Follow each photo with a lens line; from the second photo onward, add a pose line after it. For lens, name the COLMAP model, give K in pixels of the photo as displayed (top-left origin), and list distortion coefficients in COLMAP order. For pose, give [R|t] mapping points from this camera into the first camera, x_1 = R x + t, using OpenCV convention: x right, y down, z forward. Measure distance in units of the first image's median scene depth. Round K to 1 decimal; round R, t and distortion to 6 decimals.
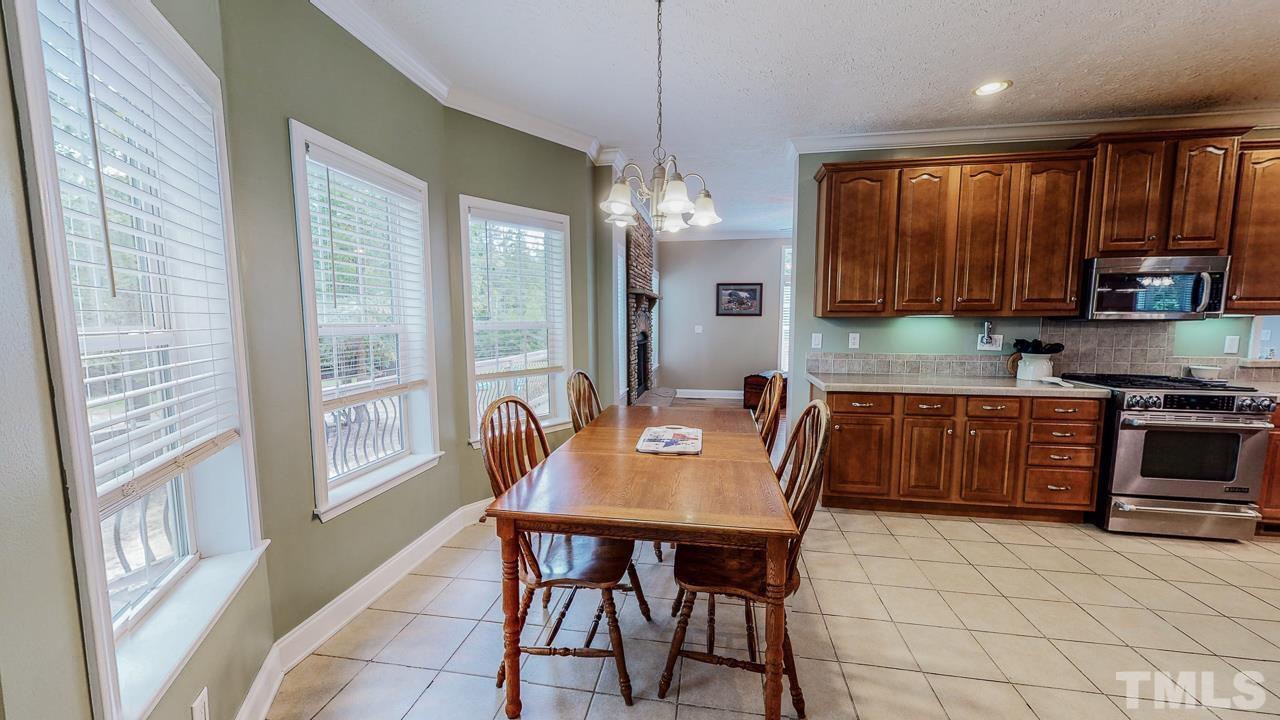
lens RADIAL K [[469.4, 0, 639.6], [0, 469.4, 361.9], [0, 0, 1]] dist [0.000918, -0.000036]
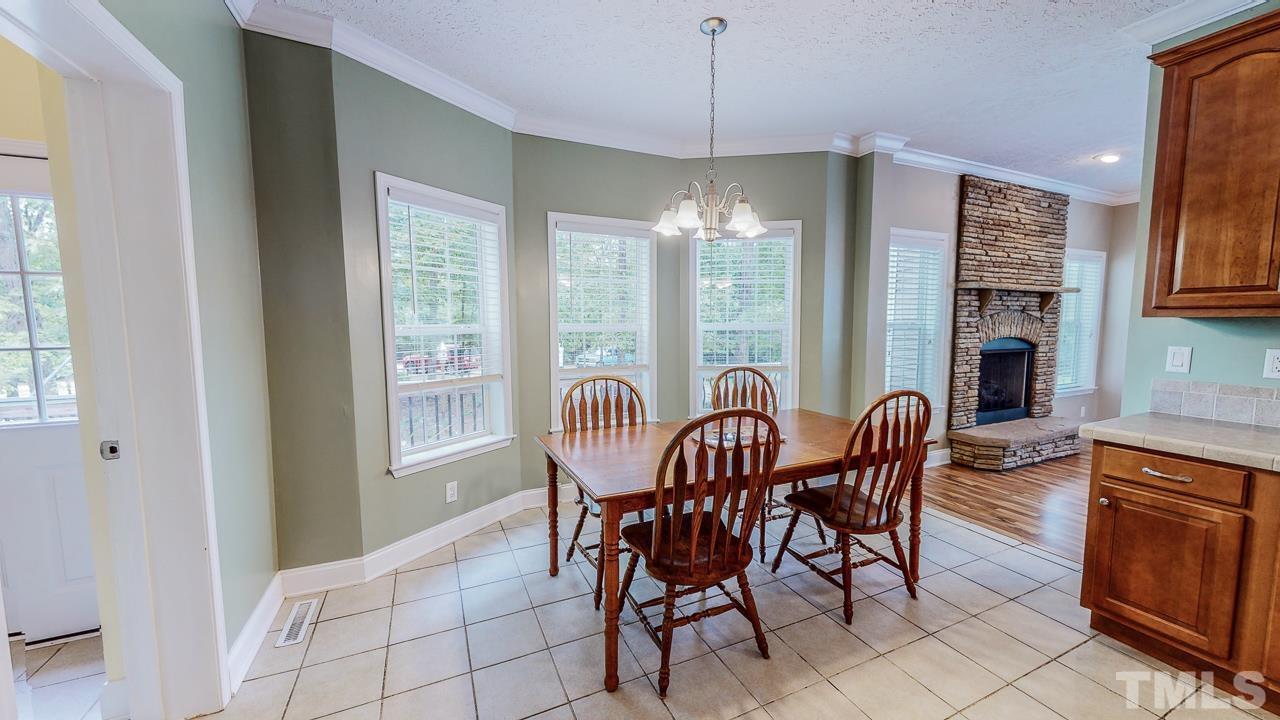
lens RADIAL K [[469.4, 0, 639.6], [0, 469.4, 361.9], [0, 0, 1]] dist [0.000918, -0.000036]
pose [[0.563271, 0.071857, -0.823142, 0.565740], [-0.075774, 0.996506, 0.035139, -0.014848], [0.822791, 0.042580, 0.566747, 0.160496]]
